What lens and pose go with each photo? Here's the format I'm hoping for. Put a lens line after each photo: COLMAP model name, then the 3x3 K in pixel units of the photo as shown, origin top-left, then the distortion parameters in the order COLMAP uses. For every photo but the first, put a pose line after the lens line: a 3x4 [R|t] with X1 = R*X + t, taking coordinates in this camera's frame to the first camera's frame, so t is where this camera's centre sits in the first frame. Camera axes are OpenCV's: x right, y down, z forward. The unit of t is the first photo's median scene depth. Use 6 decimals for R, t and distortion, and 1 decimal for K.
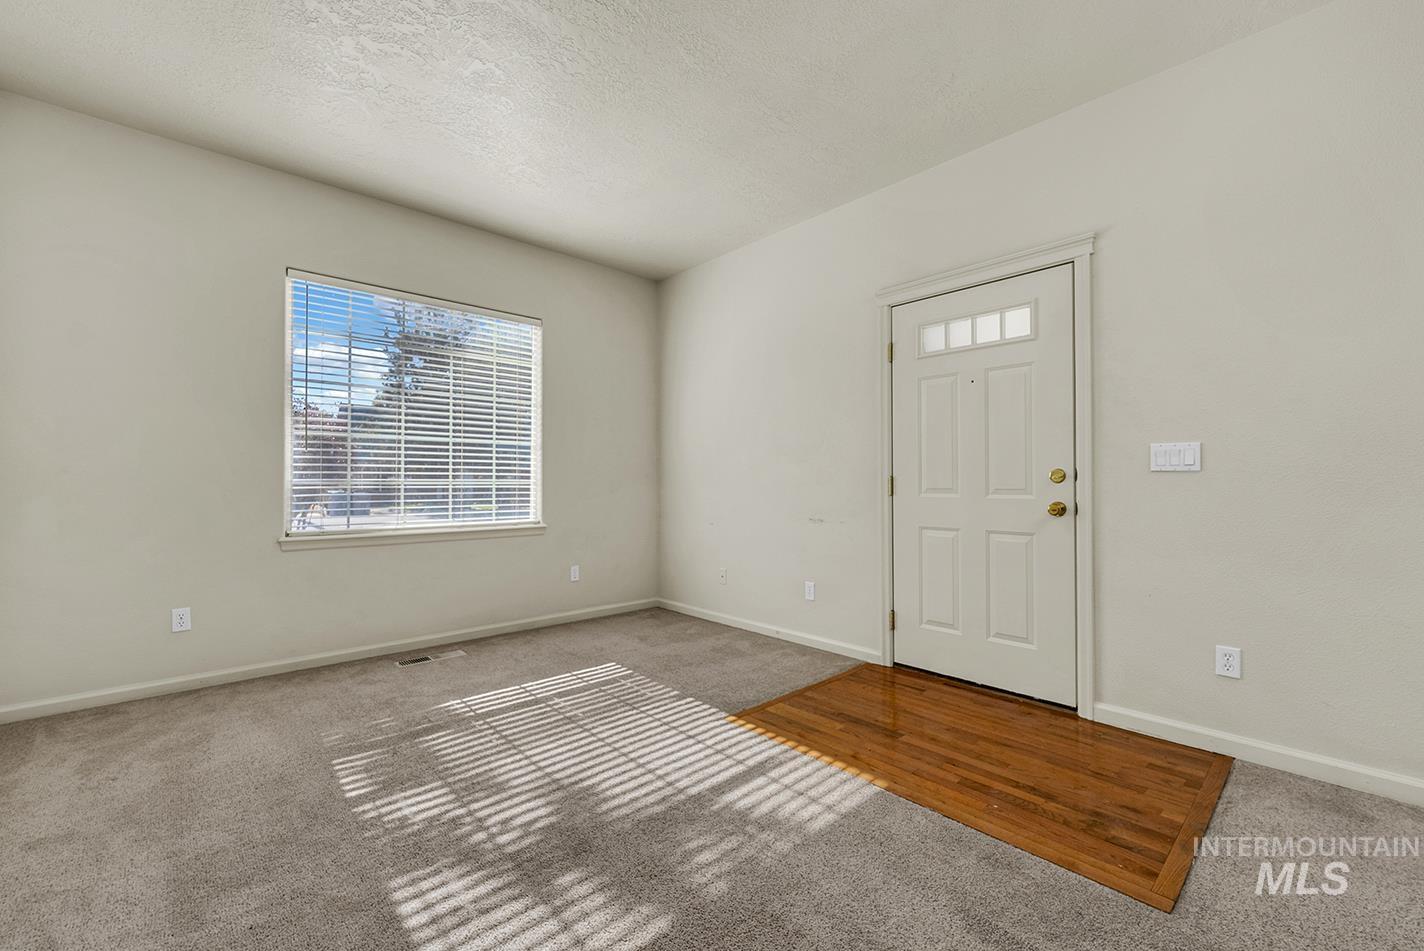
lens RADIAL K [[584.7, 0, 711.9], [0, 584.7, 474.7], [0, 0, 1]] dist [0.000662, 0.000836]
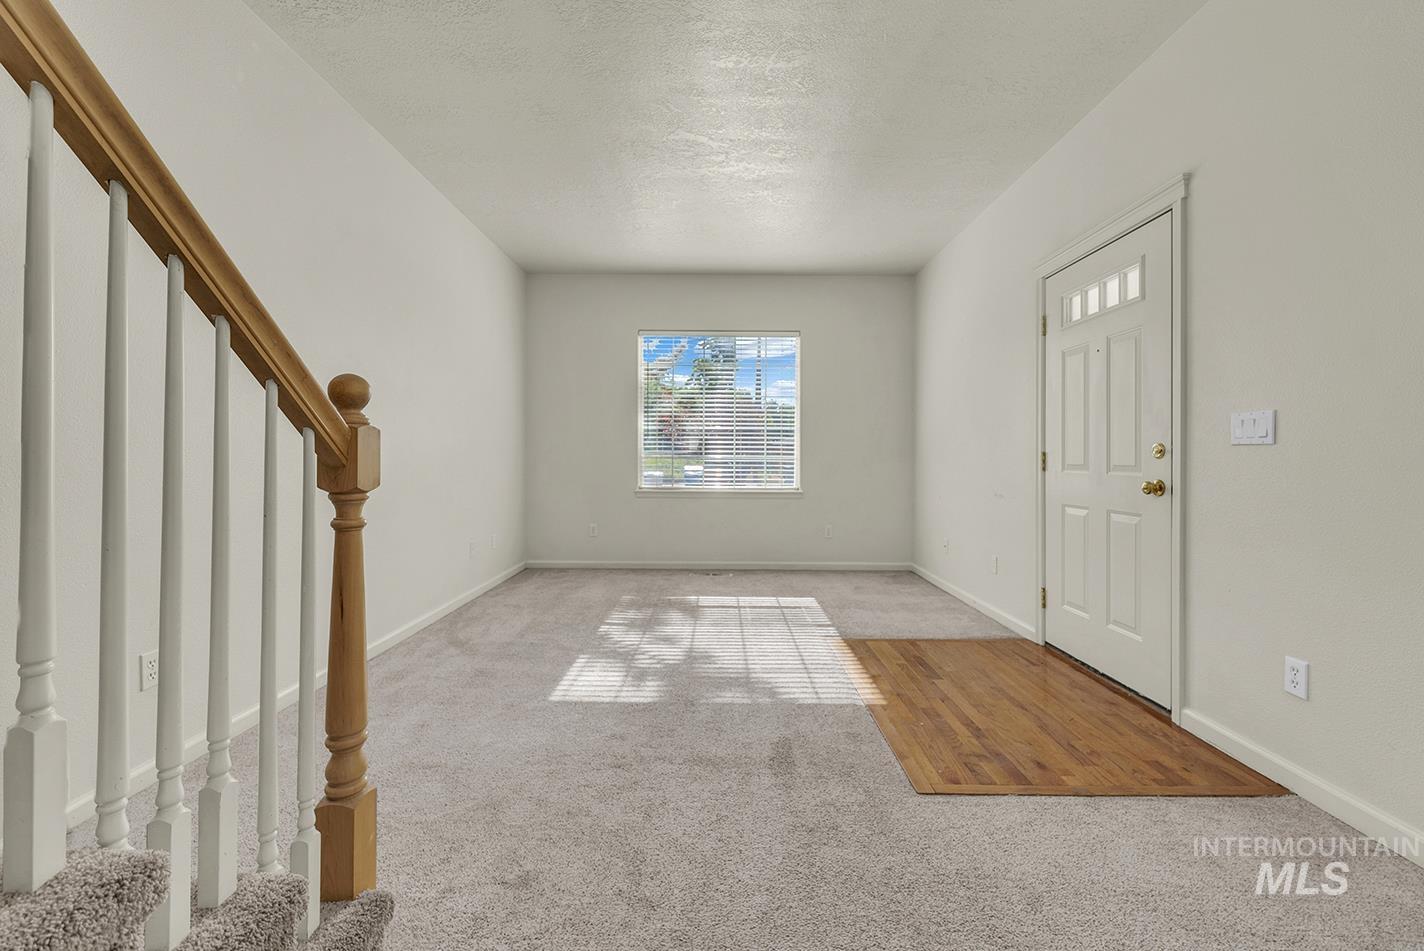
lens RADIAL K [[584.7, 0, 707.4], [0, 584.7, 457.5], [0, 0, 1]] dist [0.000662, 0.000836]
pose [[0.731841, 0.001191, -0.681475, 0.621485], [0.005866, 0.999950, 0.008046, 0.001003], [0.681451, -0.009886, 0.731797, -0.114310]]
